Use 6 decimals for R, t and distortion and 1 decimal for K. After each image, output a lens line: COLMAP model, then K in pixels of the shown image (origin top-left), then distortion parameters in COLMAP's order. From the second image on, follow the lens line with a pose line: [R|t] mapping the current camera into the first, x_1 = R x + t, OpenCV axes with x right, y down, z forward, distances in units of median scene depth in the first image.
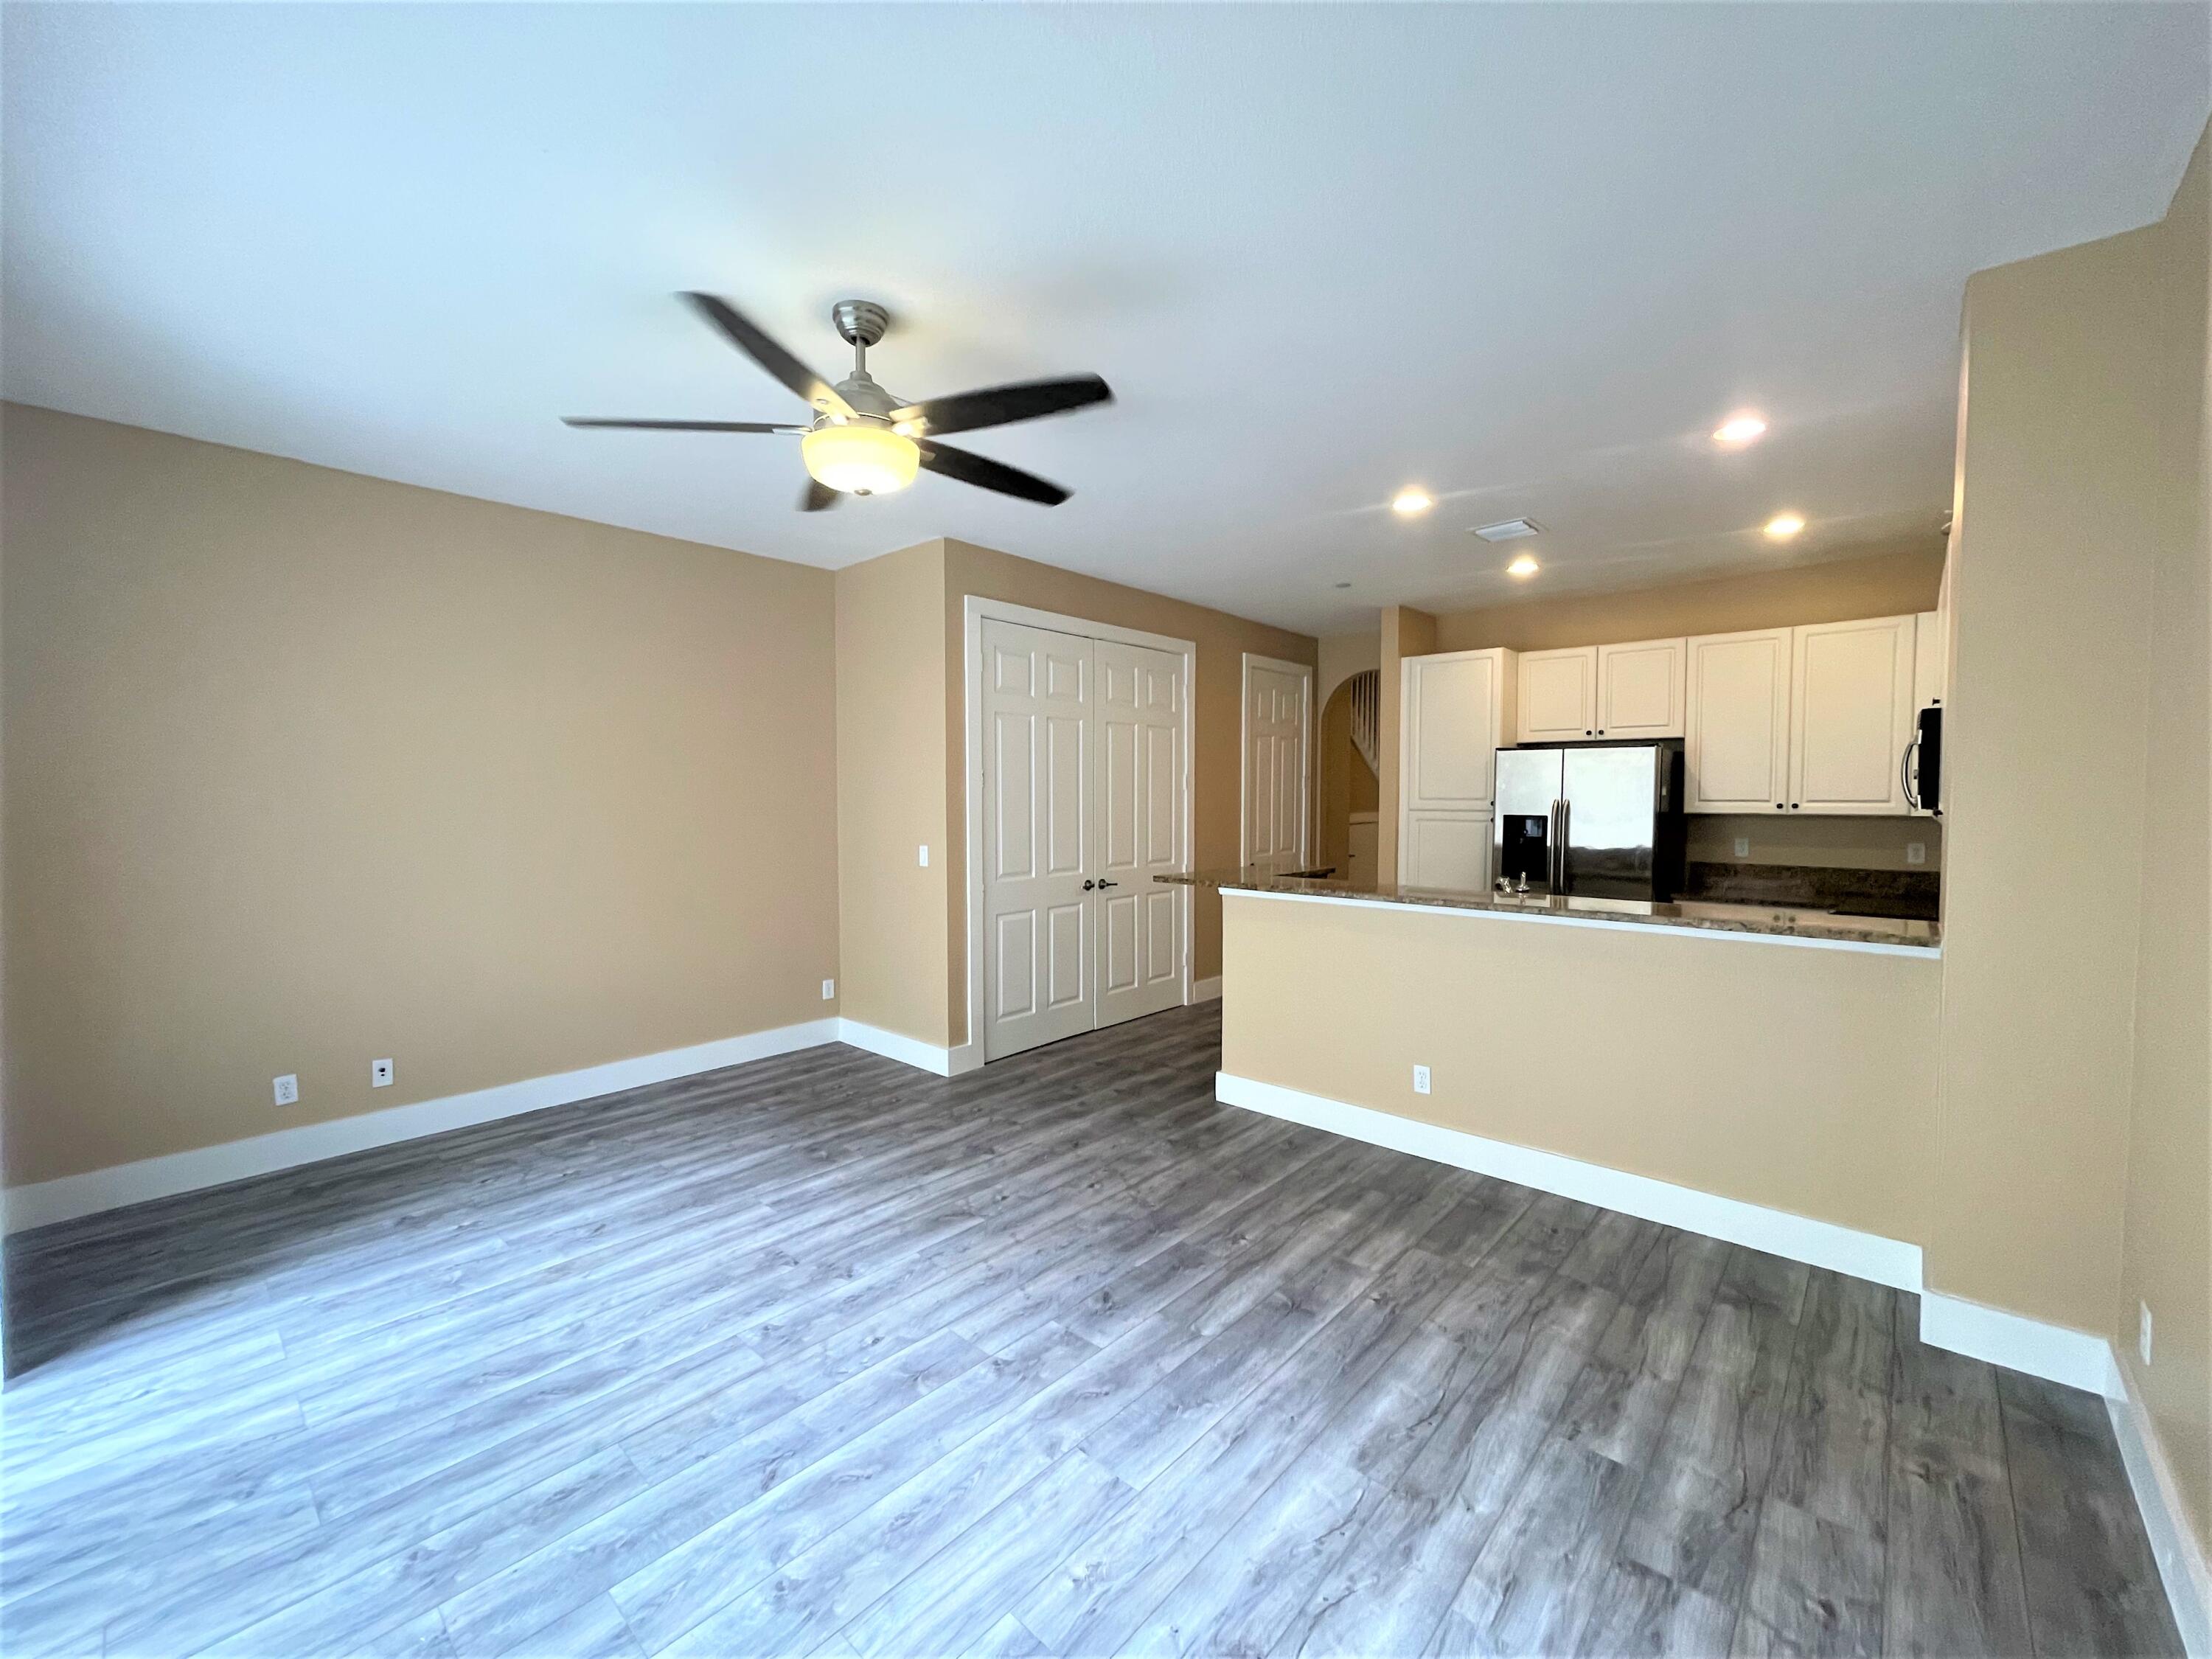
lens RADIAL K [[880.4, 0, 1110.0], [0, 880.4, 829.3], [0, 0, 1]] dist [-0.000647, -0.000064]
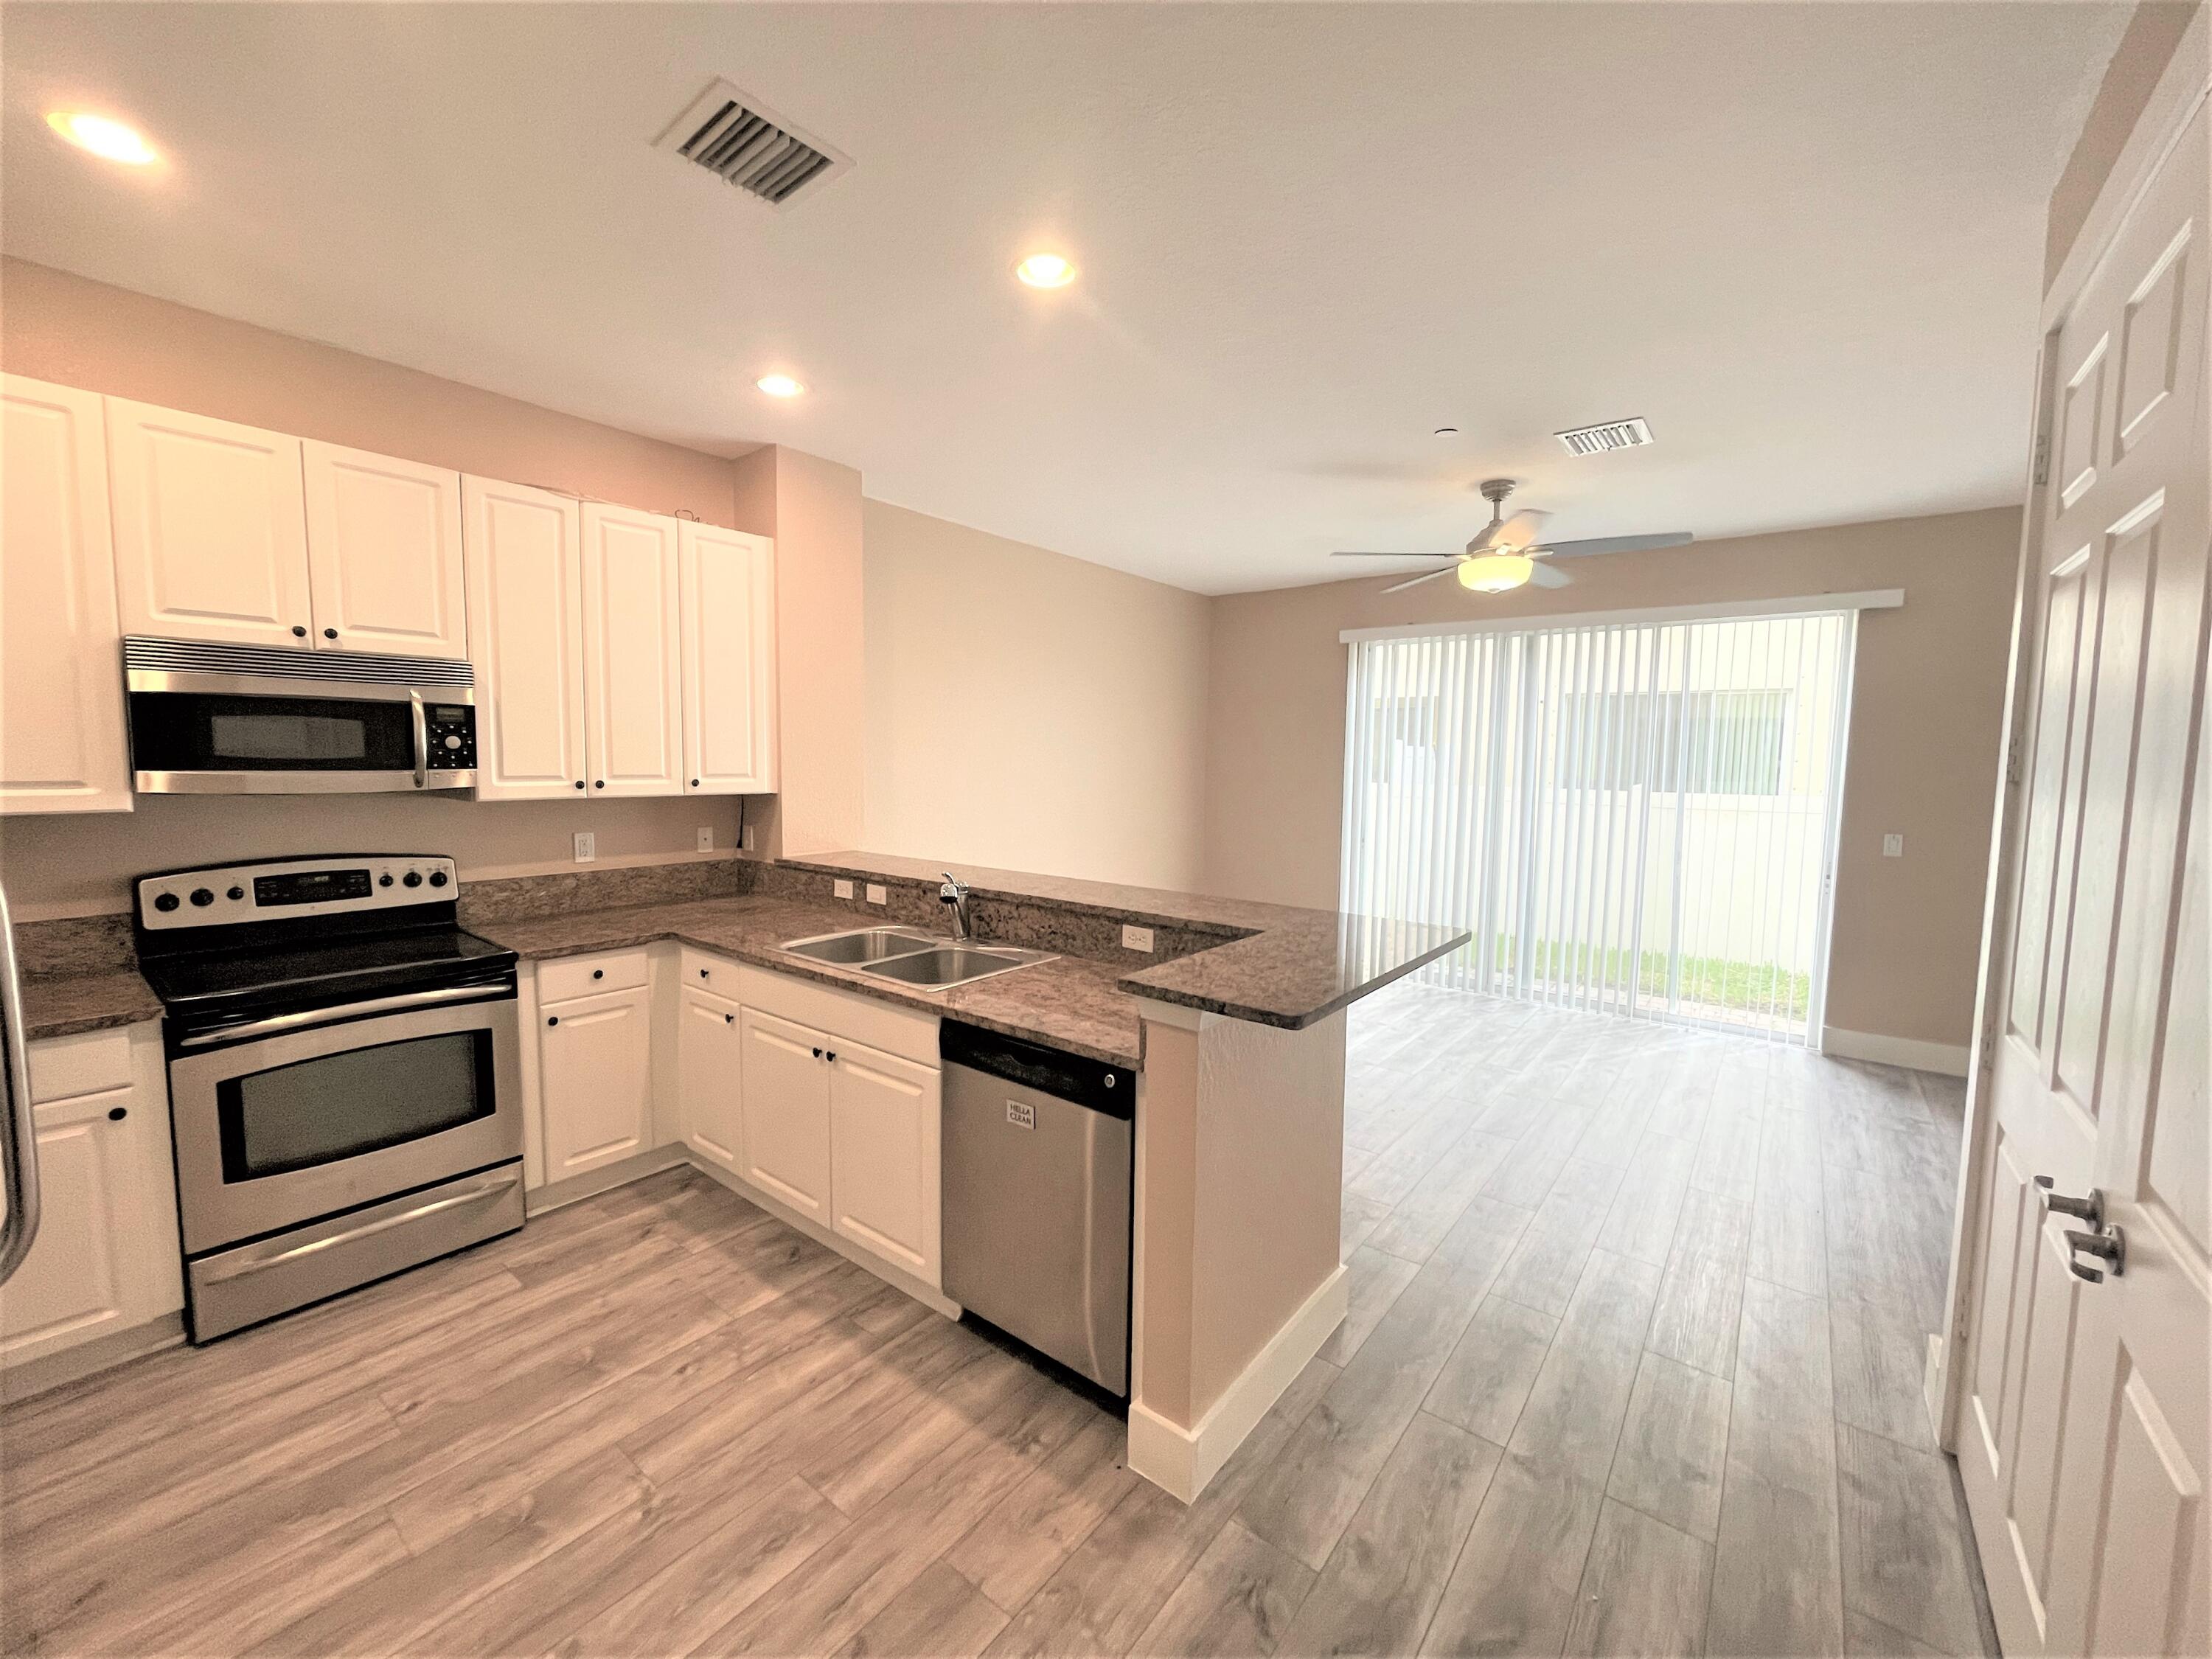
lens RADIAL K [[880.4, 0, 1099.8], [0, 880.4, 831.0], [0, 0, 1]] dist [-0.000647, -0.000064]
pose [[-0.998023, -0.007314, -0.062420, 0.502039], [-0.015009, 0.992204, 0.123717, -0.118497], [0.061029, 0.124410, -0.990352, 2.386006]]
